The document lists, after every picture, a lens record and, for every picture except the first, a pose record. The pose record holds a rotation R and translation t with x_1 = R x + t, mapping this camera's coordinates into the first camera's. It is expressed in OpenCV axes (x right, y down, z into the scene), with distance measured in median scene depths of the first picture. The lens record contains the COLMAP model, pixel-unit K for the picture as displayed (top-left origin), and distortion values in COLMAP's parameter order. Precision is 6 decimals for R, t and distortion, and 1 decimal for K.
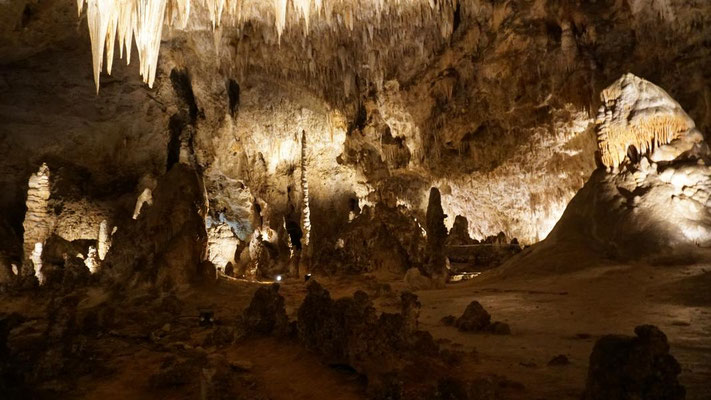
lens RADIAL K [[469.8, 0, 355.5], [0, 469.8, 200.0], [0, 0, 1]] dist [-0.049089, 0.037563]
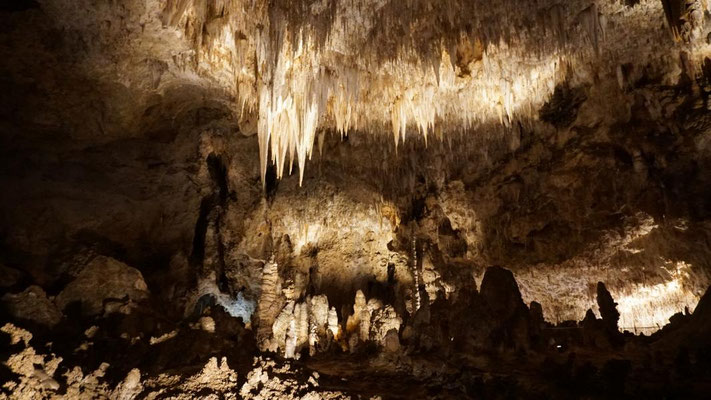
lens RADIAL K [[469.8, 0, 355.5], [0, 469.8, 200.0], [0, 0, 1]] dist [-0.049089, 0.037563]
pose [[0.997564, 0.036941, 0.059172, -0.230879], [-0.026370, 0.985026, -0.170377, -0.005184], [-0.064580, 0.168401, 0.983601, -0.110370]]
